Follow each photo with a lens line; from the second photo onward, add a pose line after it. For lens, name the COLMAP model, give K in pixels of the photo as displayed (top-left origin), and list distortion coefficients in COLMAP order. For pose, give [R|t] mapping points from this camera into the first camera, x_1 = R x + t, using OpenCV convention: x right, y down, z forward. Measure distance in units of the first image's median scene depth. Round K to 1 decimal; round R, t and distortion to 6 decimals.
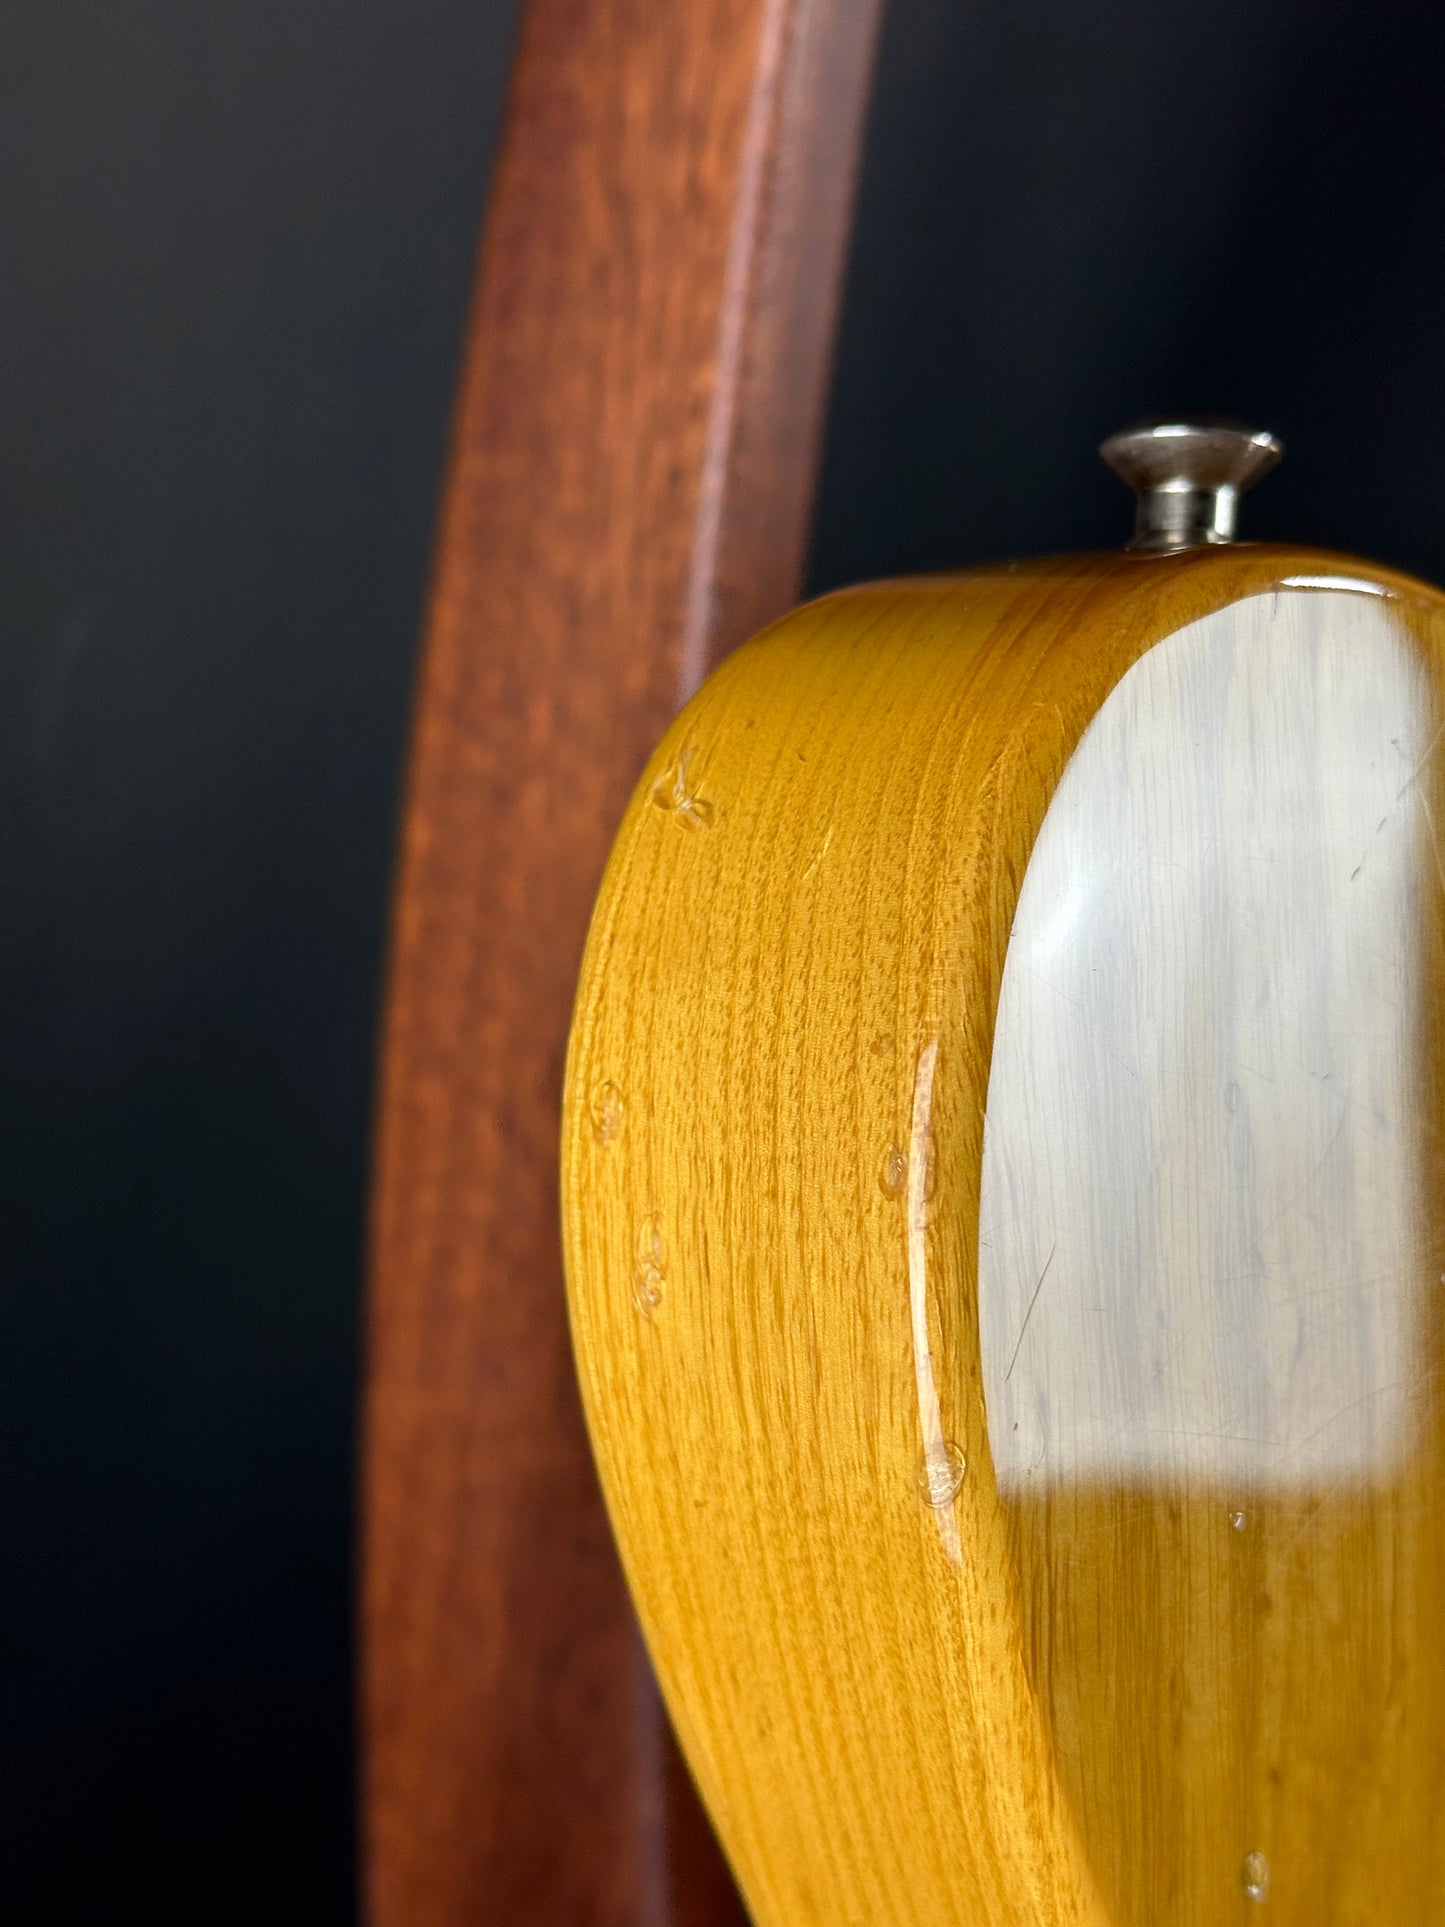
lens RADIAL K [[1711.4, 0, 722.5], [0, 1711.4, 963.5], [0, 0, 1]] dist [0.075285, -0.029641]
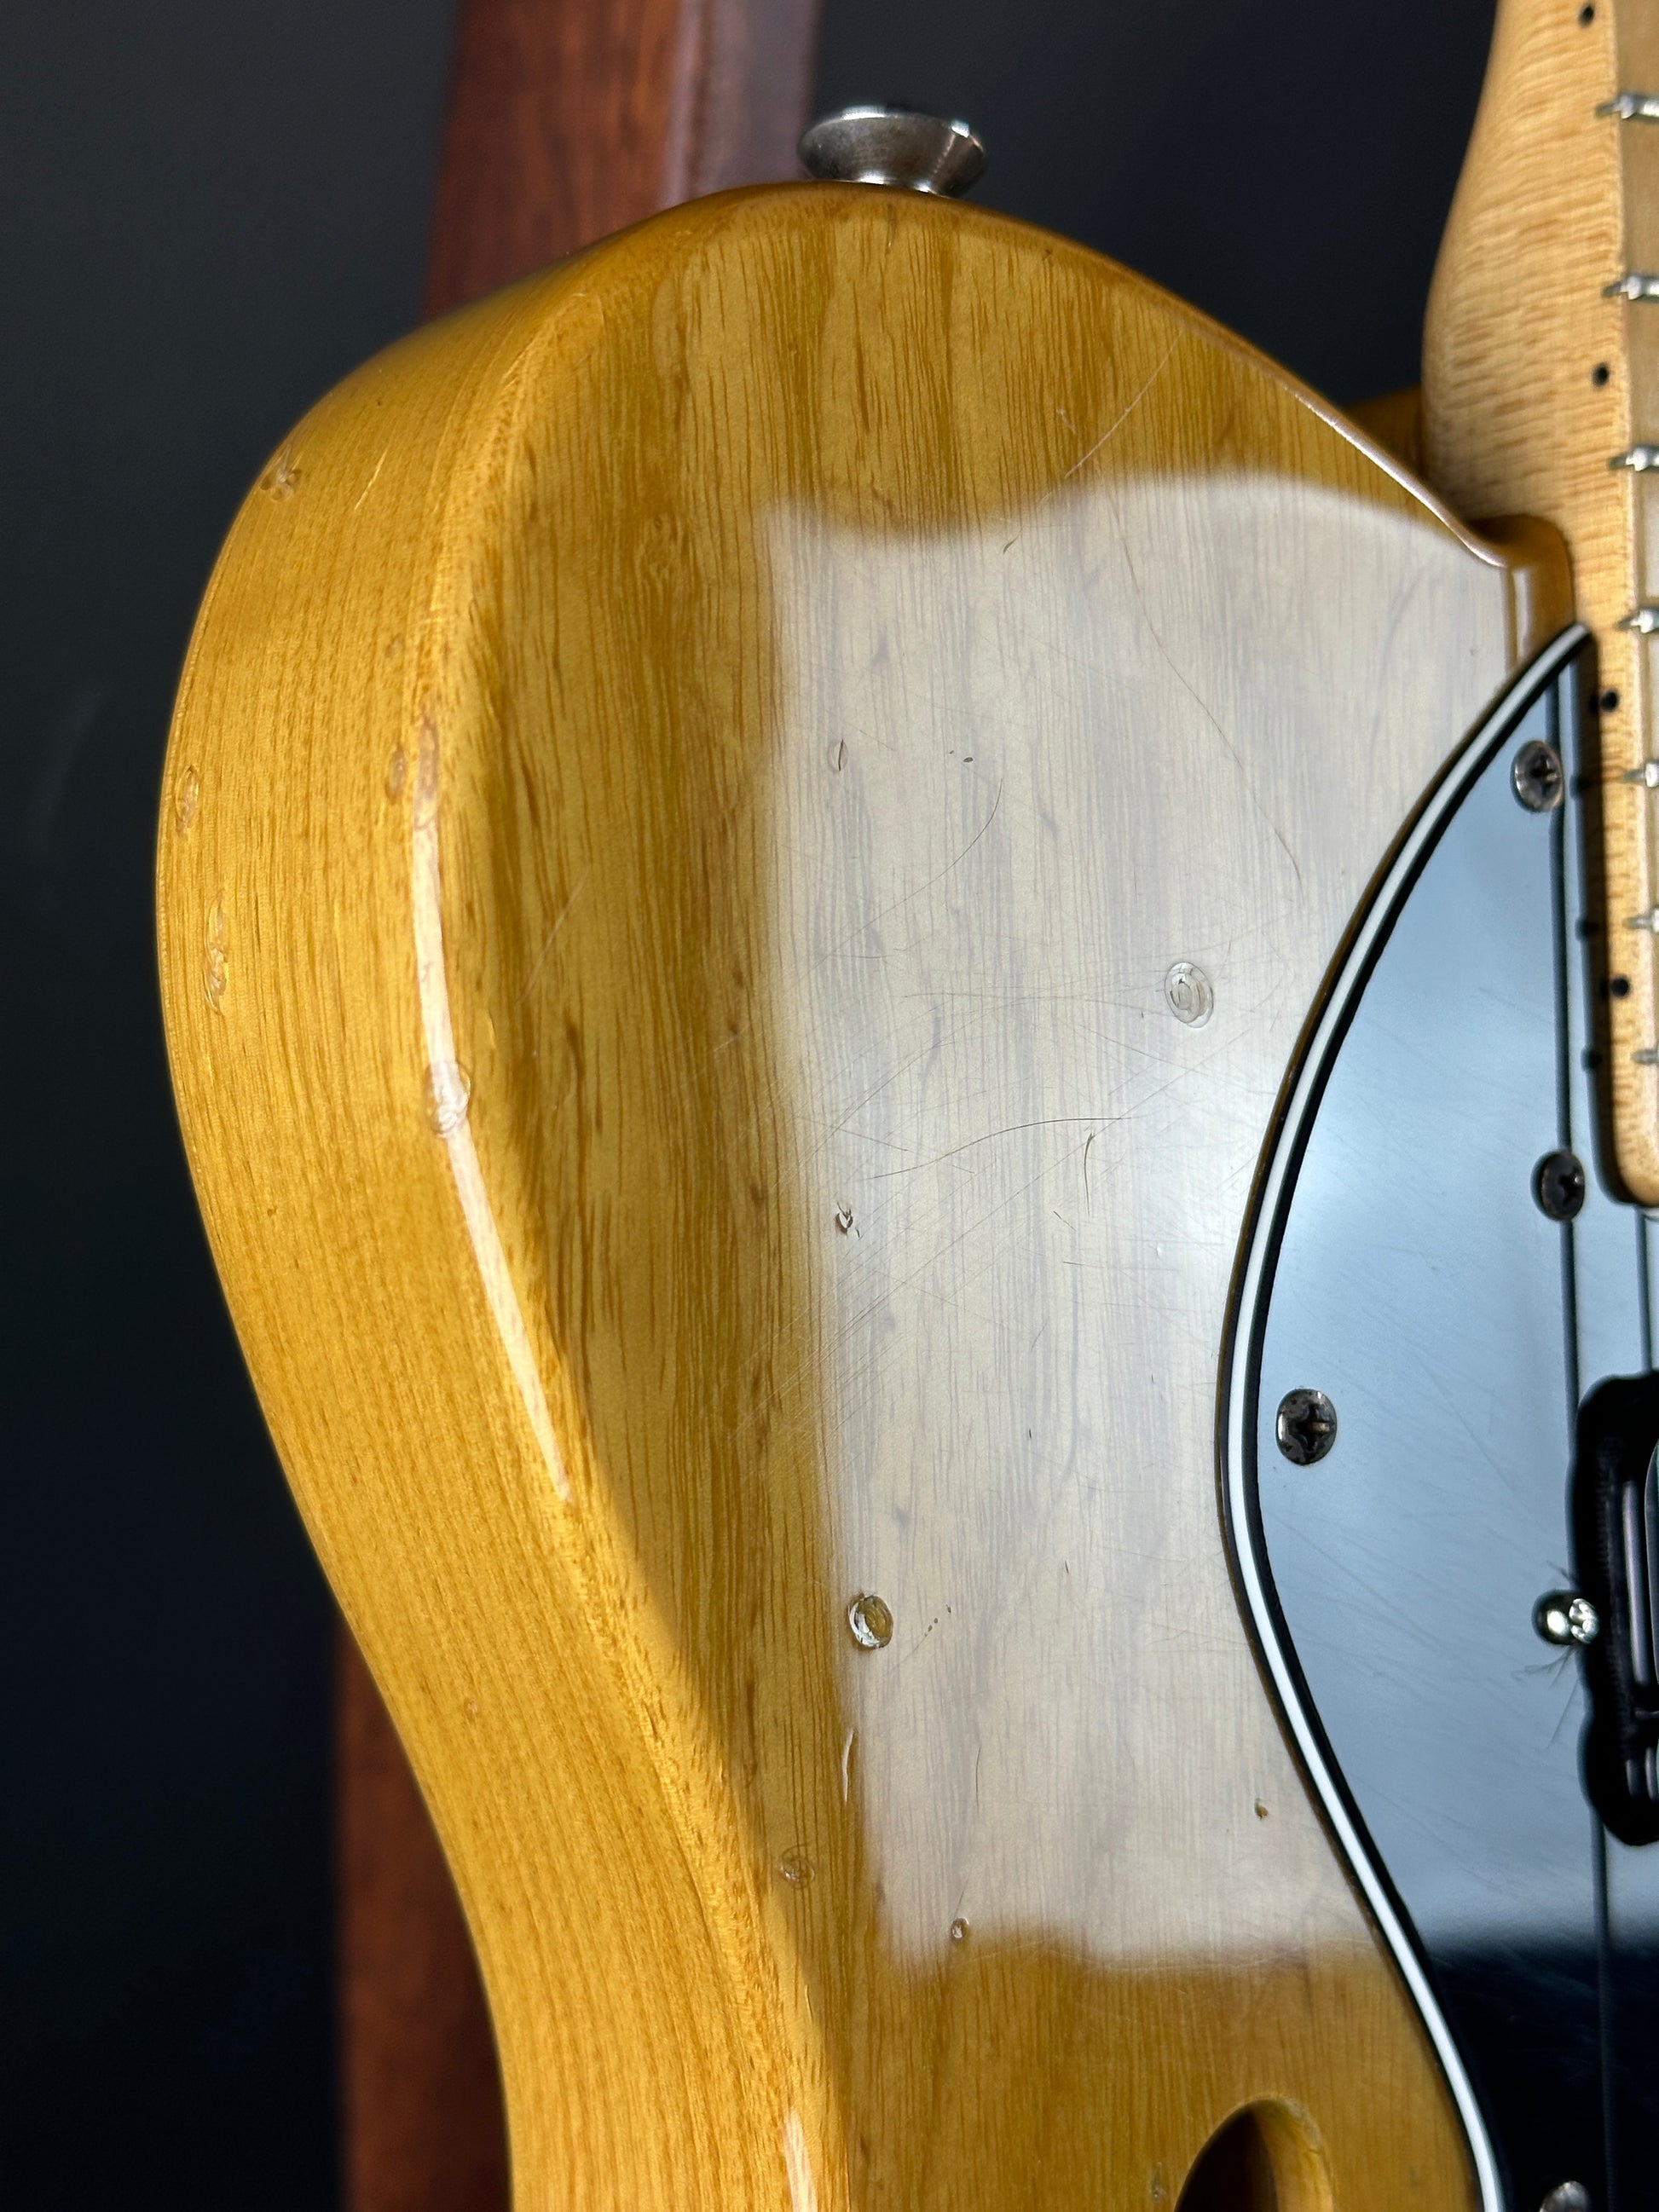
lens RADIAL K [[1925.3, 0, 829.5], [0, 1925.3, 1106.0], [0, 0, 1]] dist [0.081431, -0.010243]
pose [[0.997291, -0.005487, -0.073356, 0.384736], [0.000464, 0.997664, -0.068313, 0.350512], [0.073560, 0.068094, 0.994963, -0.012069]]
